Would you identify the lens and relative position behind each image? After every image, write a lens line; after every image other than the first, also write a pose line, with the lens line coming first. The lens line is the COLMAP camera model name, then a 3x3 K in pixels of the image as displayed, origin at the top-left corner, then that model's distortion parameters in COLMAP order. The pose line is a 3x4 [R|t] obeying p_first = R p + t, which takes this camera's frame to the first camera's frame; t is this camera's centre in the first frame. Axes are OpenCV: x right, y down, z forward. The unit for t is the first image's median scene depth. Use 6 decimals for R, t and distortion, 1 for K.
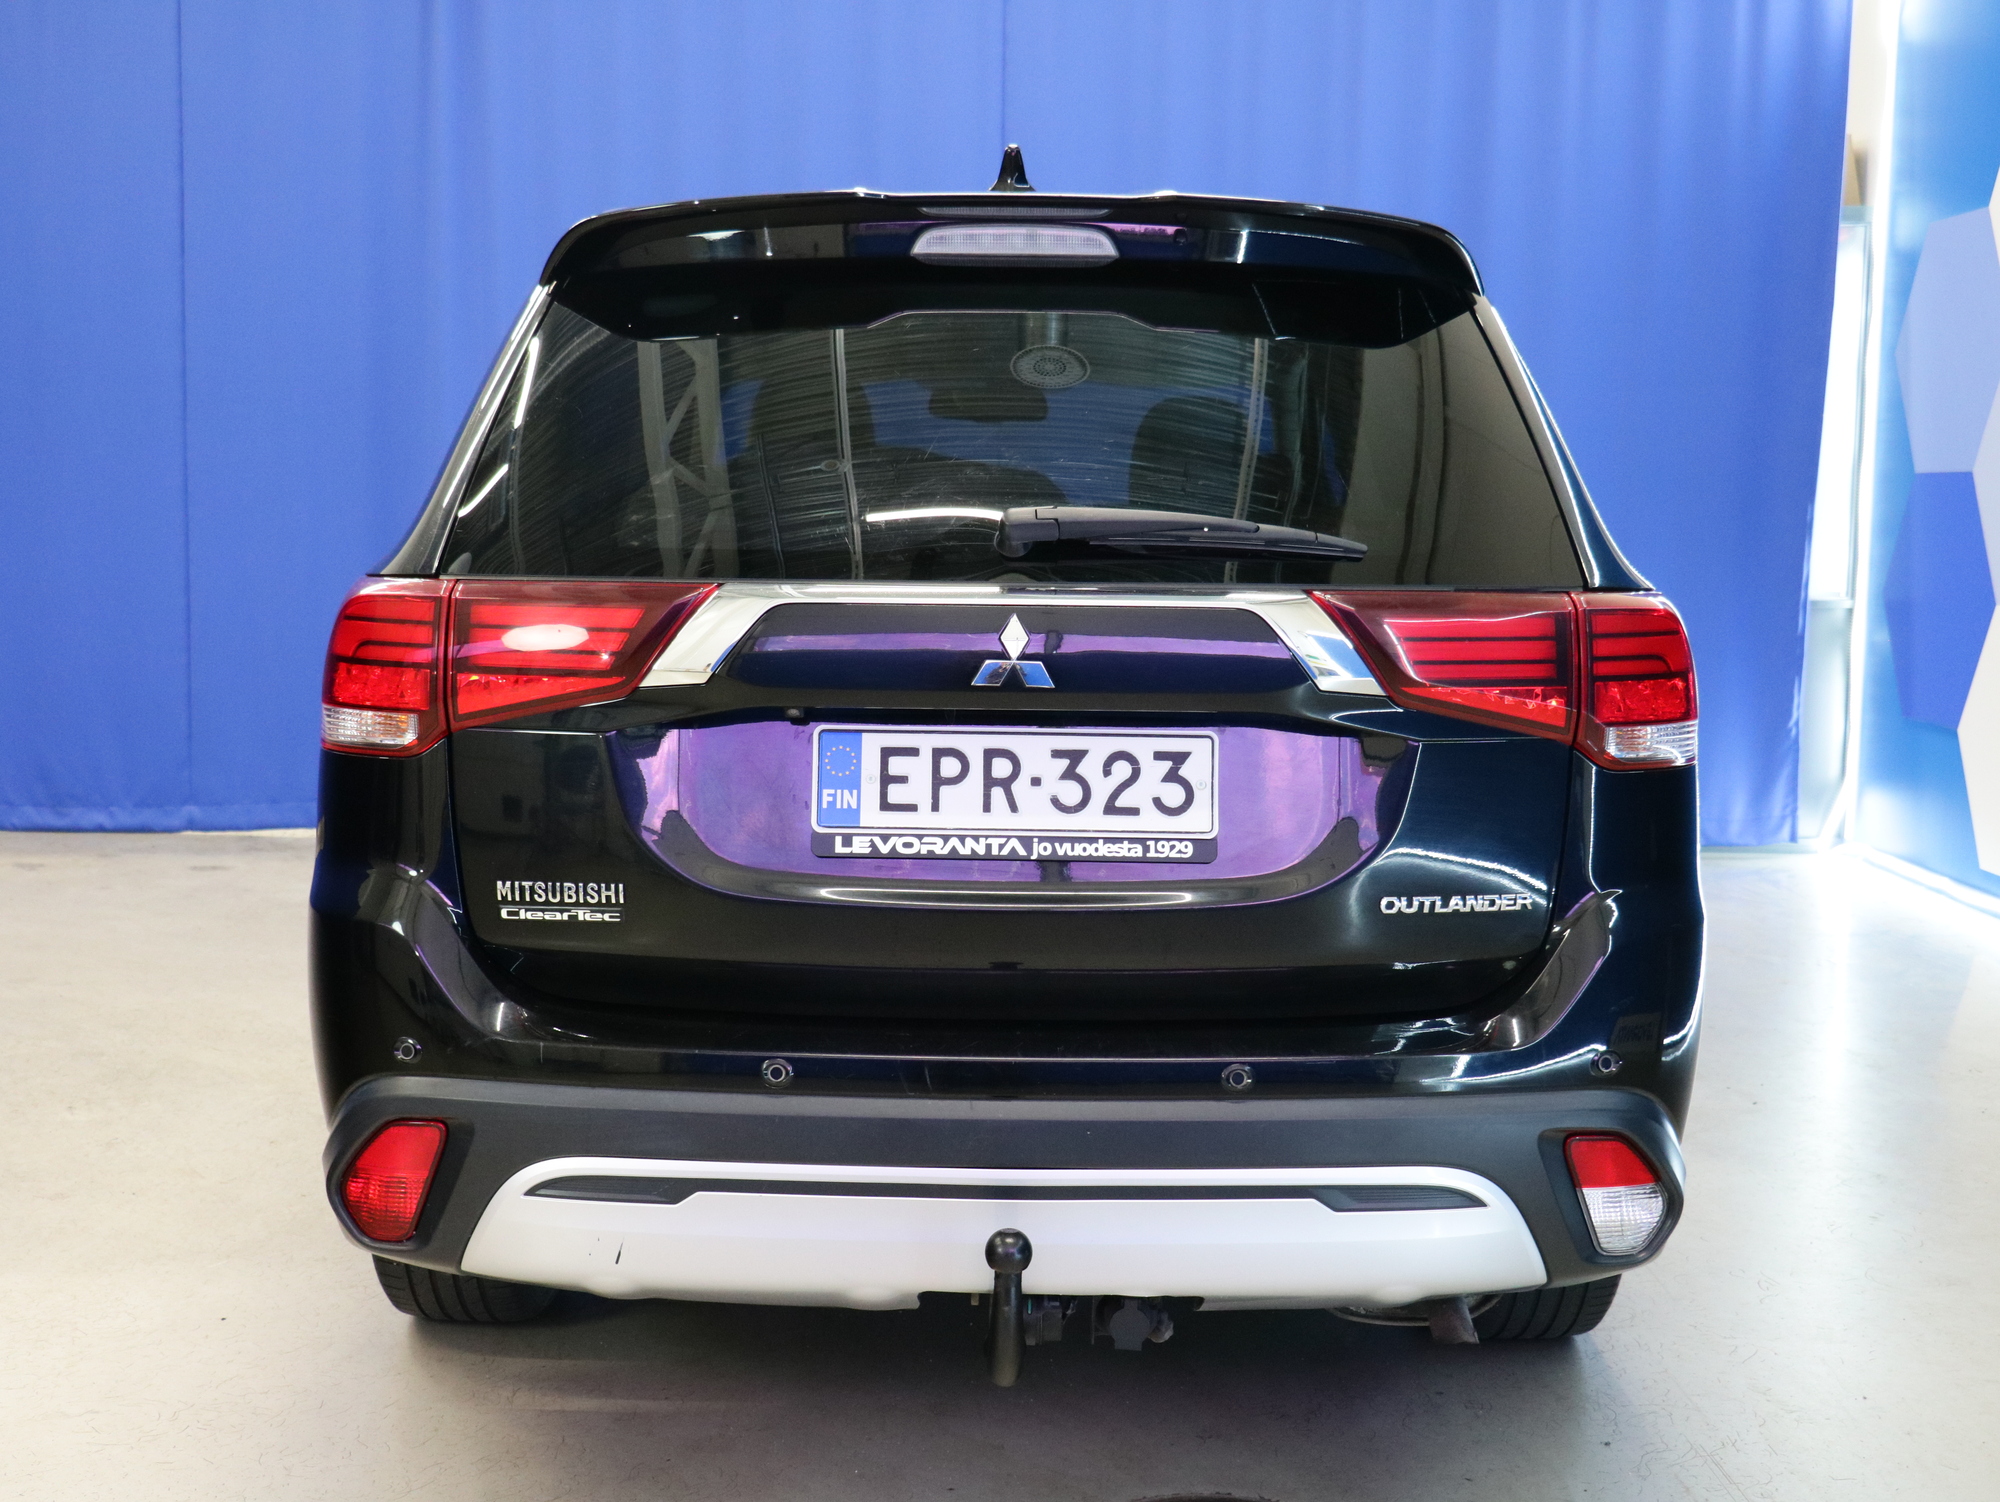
lens RADIAL K [[2421.1, 0, 1000.0], [0, 2421.1, 751.0], [0, 0, 1]] dist [0.005453, -0.025901]
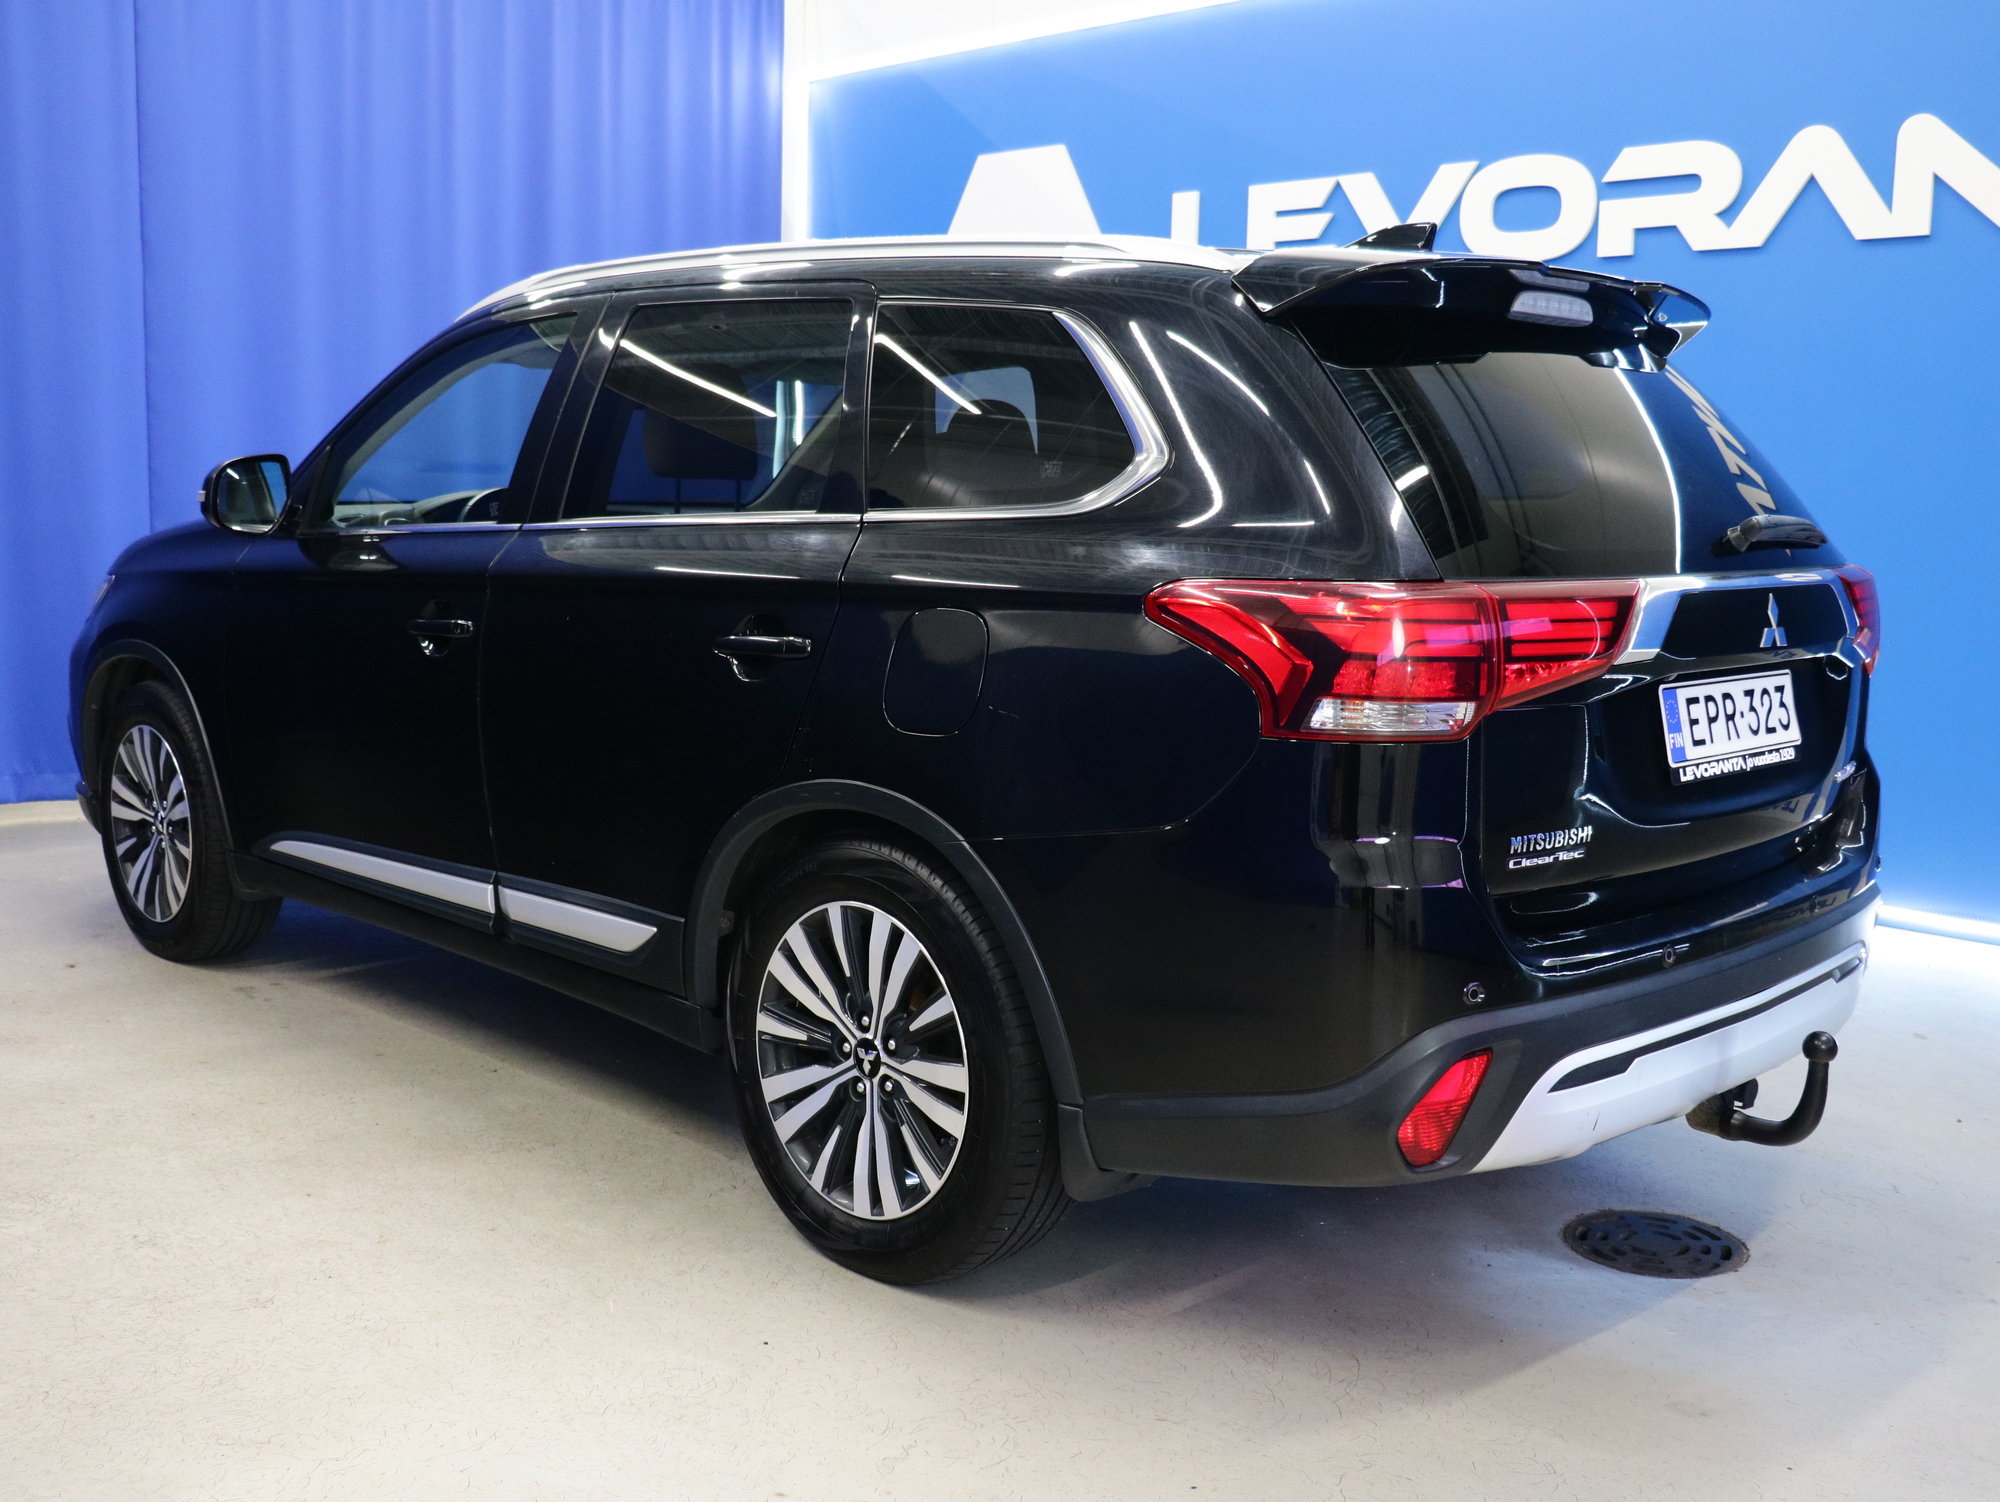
lens RADIAL K [[1971.7, 0, 1000.0], [0, 1971.7, 751.0], [0, 0, 1]] dist [-0.054634, 0.001548]
pose [[0.706316, -0.097346, 0.701172, -1.064502], [0.063533, 0.995220, 0.074171, -0.076012], [-0.705040, -0.007841, 0.709124, 0.507156]]
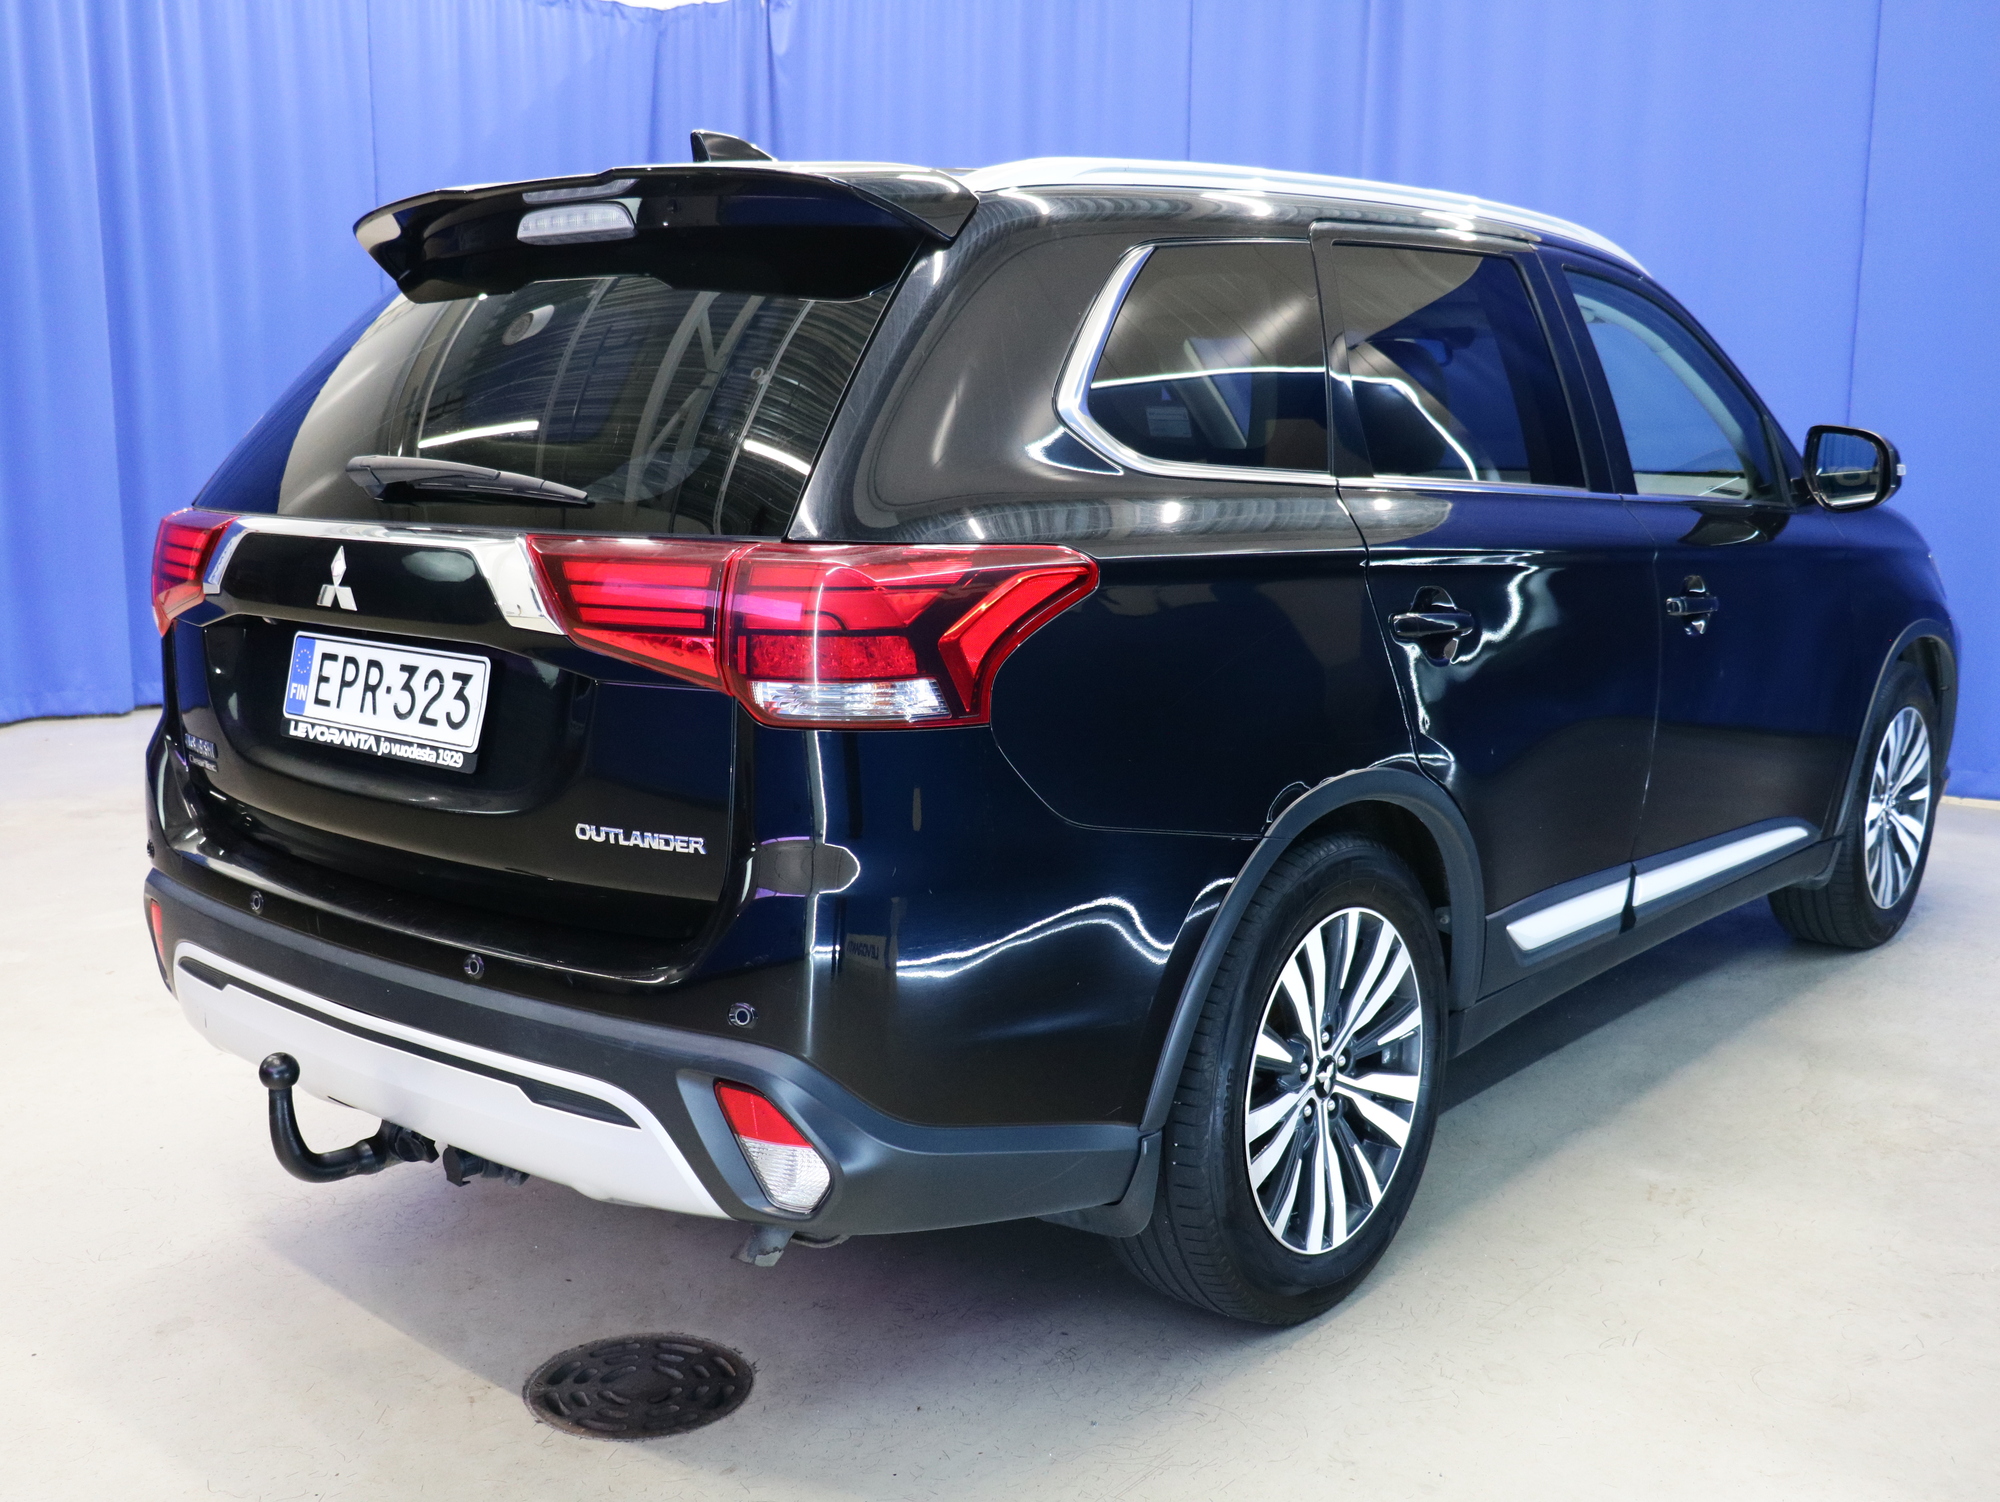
lens RADIAL K [[2059.7, 0, 1000.0], [0, 2059.7, 751.0], [0, 0, 1]] dist [-0.089567, -0.004273]
pose [[0.772195, 0.097881, -0.627801, 0.869873], [-0.066695, 0.995091, 0.073112, -0.050261], [0.631875, -0.014586, 0.774933, 0.416551]]
